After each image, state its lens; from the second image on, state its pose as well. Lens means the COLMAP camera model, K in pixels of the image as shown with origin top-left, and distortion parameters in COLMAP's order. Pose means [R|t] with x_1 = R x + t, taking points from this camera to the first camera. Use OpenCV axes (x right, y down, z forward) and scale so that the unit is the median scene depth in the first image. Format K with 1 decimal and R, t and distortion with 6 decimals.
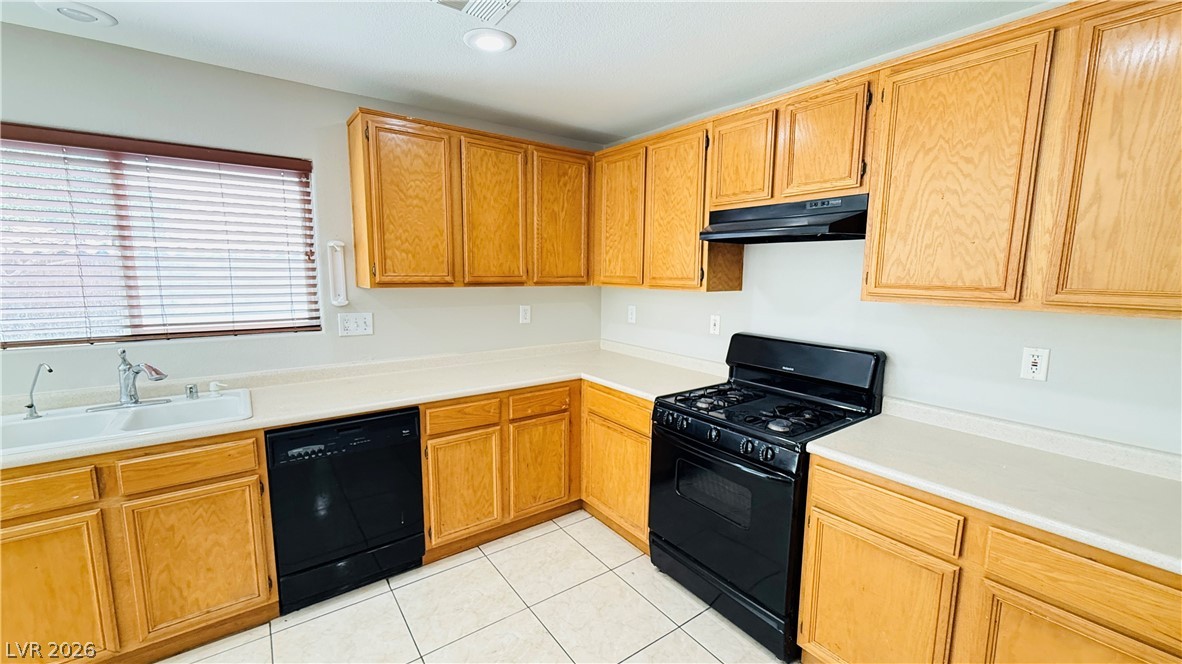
lens RADIAL K [[472.8, 0, 591.0], [0, 472.8, 332.0], [0, 0, 1]] dist [-0.002885, -0.000356]
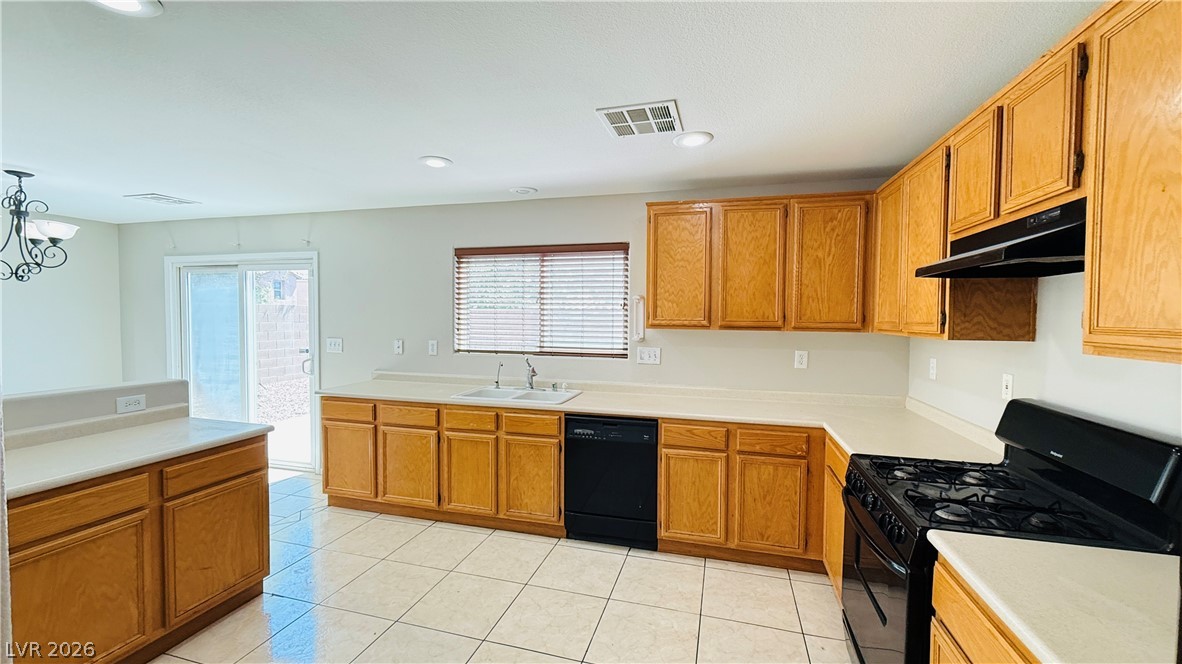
lens RADIAL K [[472.8, 0, 591.0], [0, 472.8, 332.0], [0, 0, 1]] dist [-0.002885, -0.000356]
pose [[0.614096, 0.020468, -0.788966, 0.503738], [-0.105369, 0.992841, -0.056257, 0.010575], [0.782166, 0.117680, 0.611856, 0.034403]]
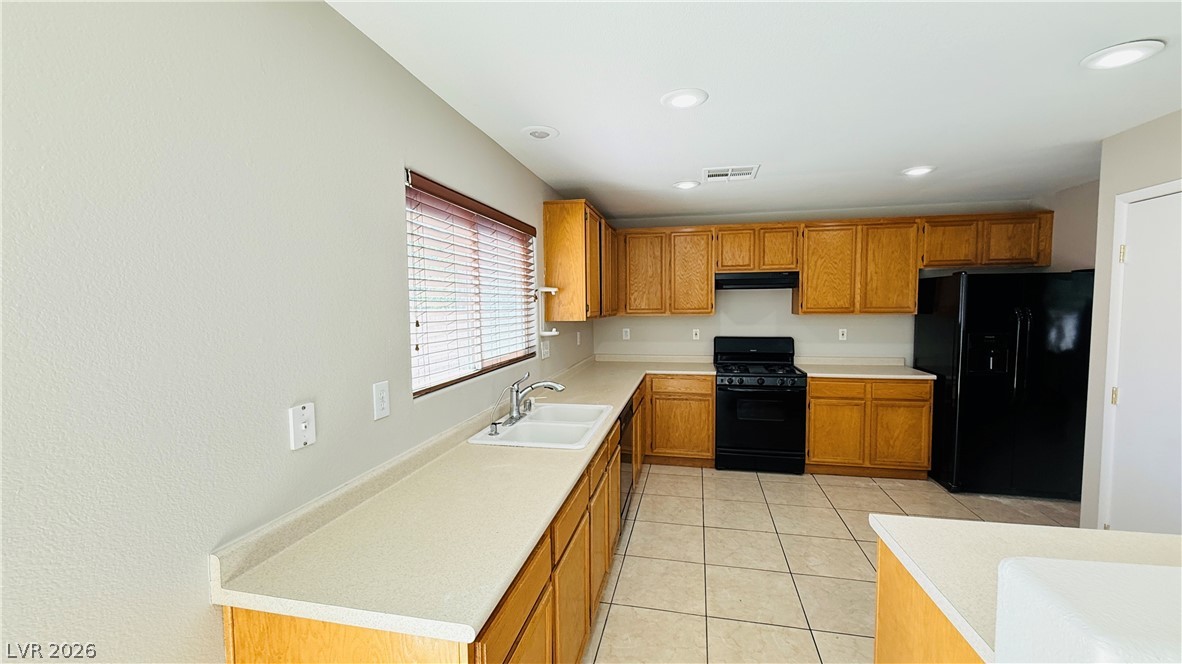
lens RADIAL K [[472.8, 0, 591.0], [0, 472.8, 332.0], [0, 0, 1]] dist [-0.002885, -0.000356]
pose [[0.748076, -0.060058, 0.660890, -1.364355], [0.106020, 0.993921, -0.029685, -0.014619], [-0.655090, 0.092275, 0.749895, -0.079479]]
